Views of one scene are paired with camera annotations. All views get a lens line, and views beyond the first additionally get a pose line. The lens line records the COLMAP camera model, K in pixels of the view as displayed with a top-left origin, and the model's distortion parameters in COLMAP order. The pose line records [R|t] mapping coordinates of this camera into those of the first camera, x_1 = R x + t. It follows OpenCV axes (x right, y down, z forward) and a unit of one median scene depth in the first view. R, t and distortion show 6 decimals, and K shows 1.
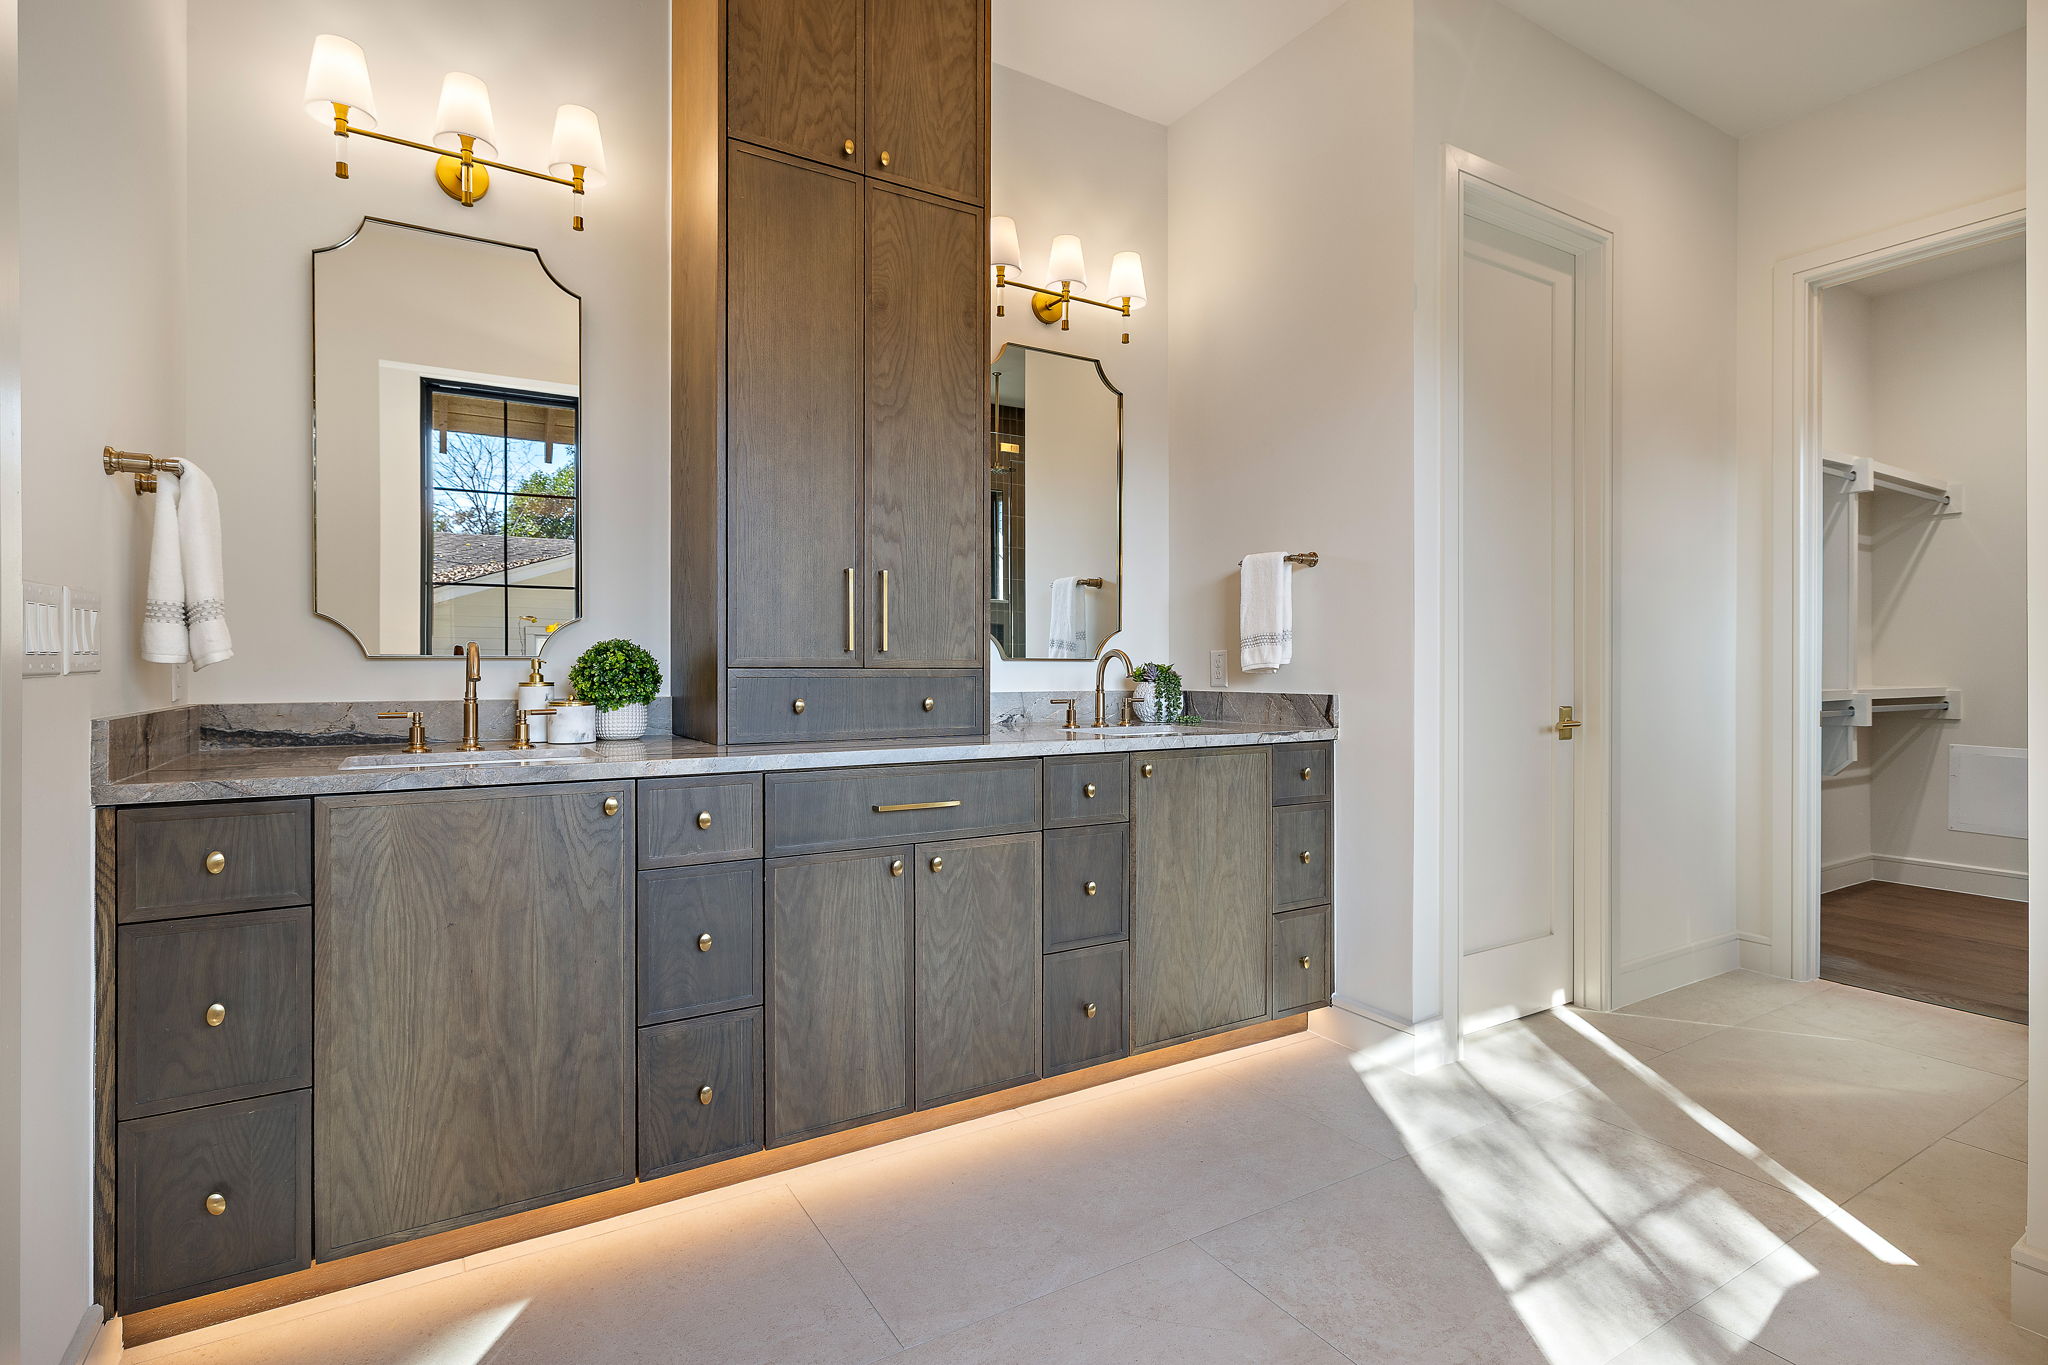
lens RADIAL K [[872.3, 0, 1026.8], [0, 872.3, 673.3], [0, 0, 1]] dist [-0.000368, -0.000045]
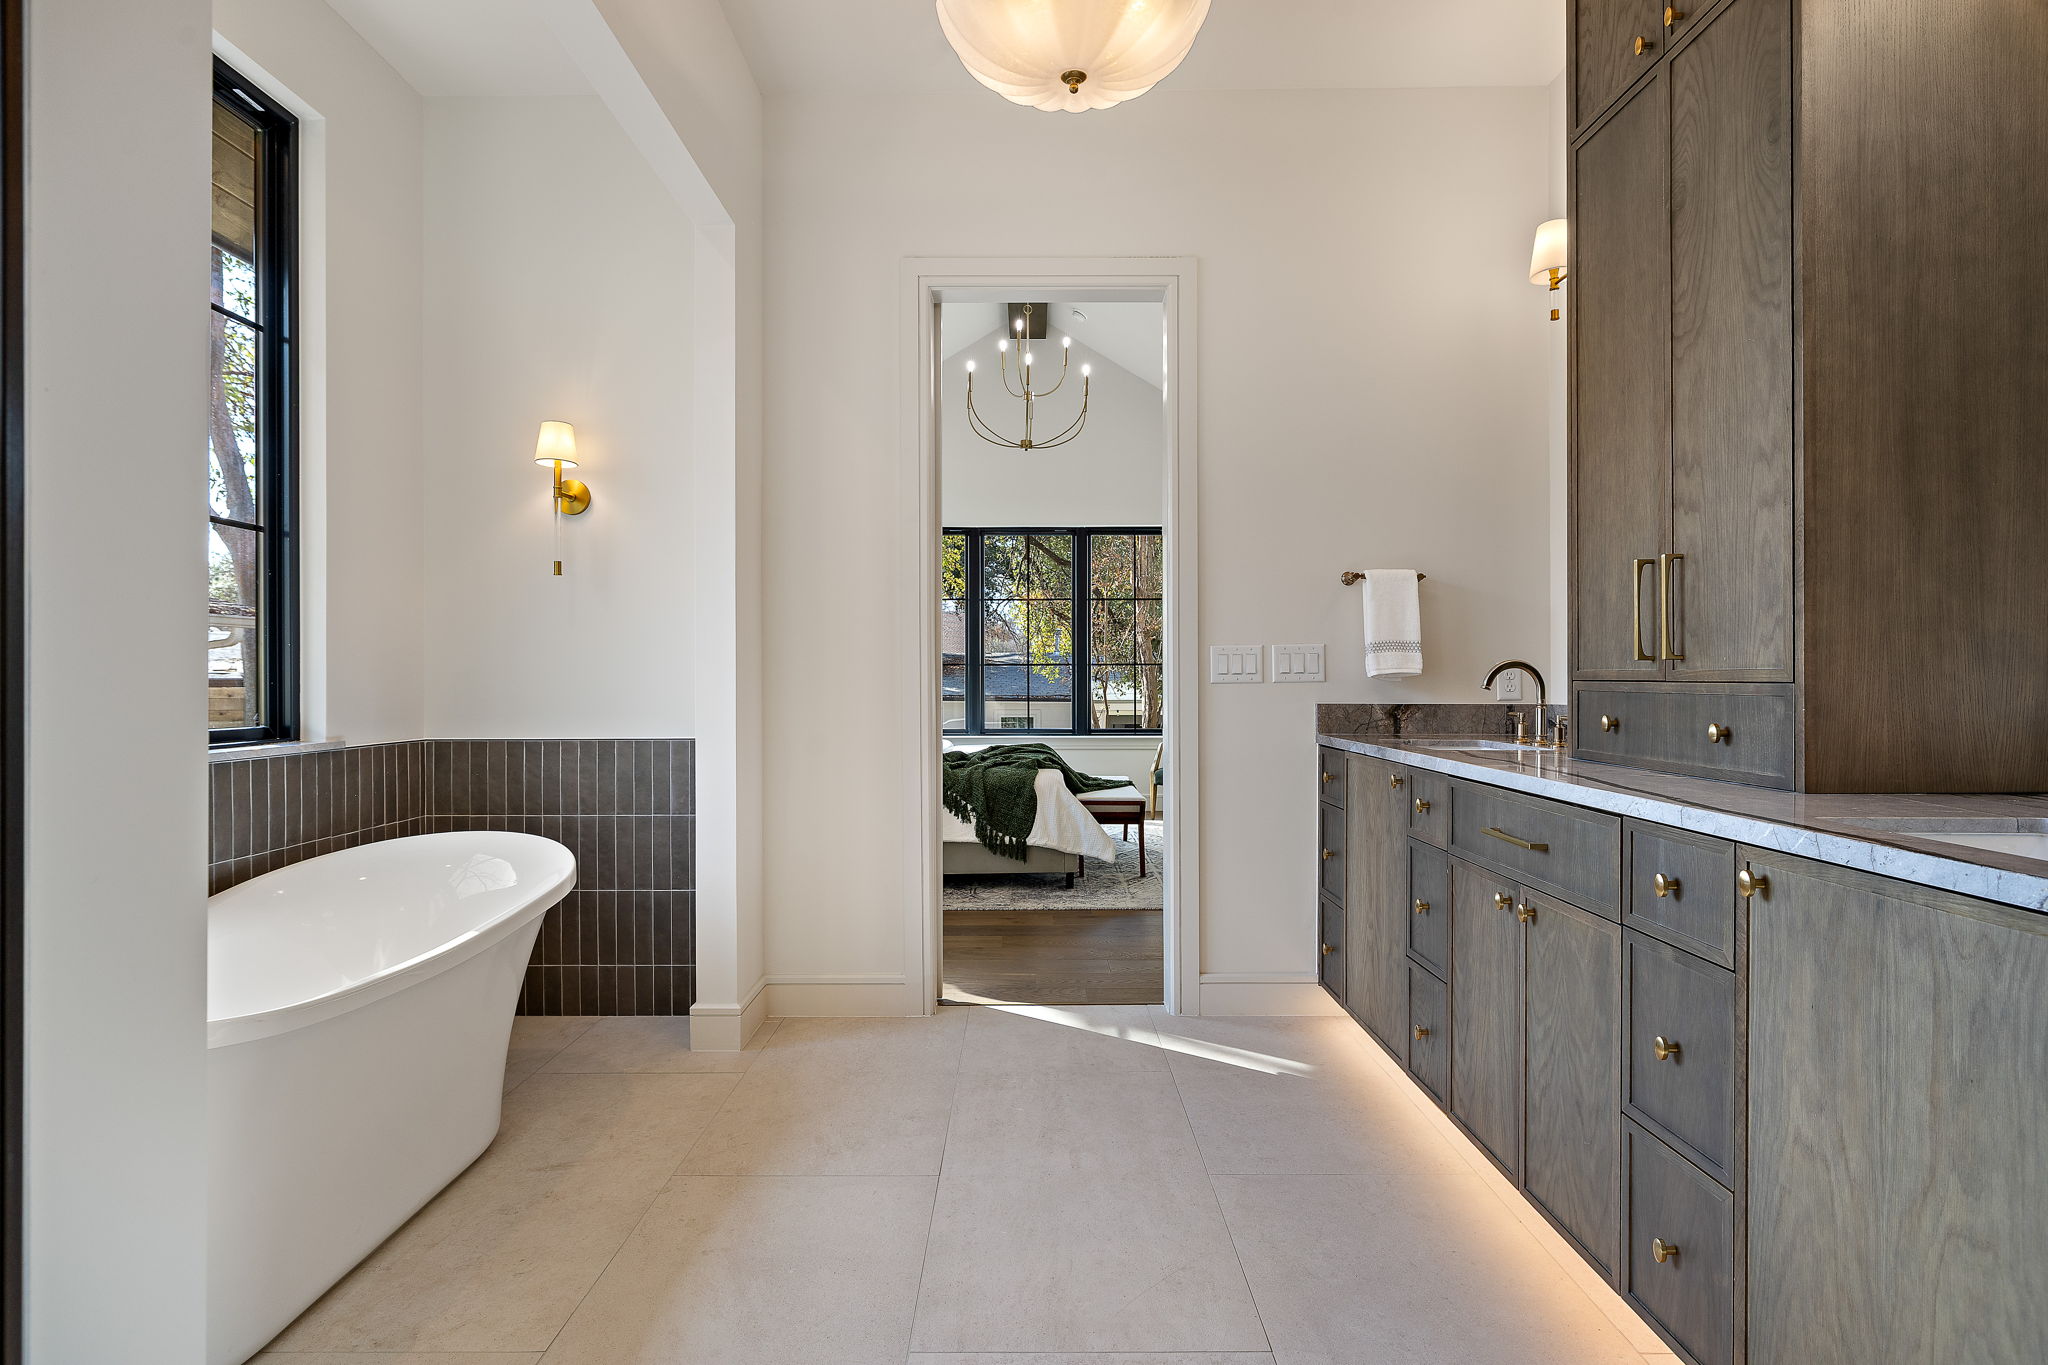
lens RADIAL K [[872.3, 0, 1026.8], [0, 872.3, 673.3], [0, 0, 1]] dist [-0.000368, -0.000045]
pose [[-0.440315, -0.006010, -0.897823, 0.765461], [-0.003635, 0.999981, -0.004911, -0.007883], [0.897836, 0.001102, -0.440329, 0.823256]]
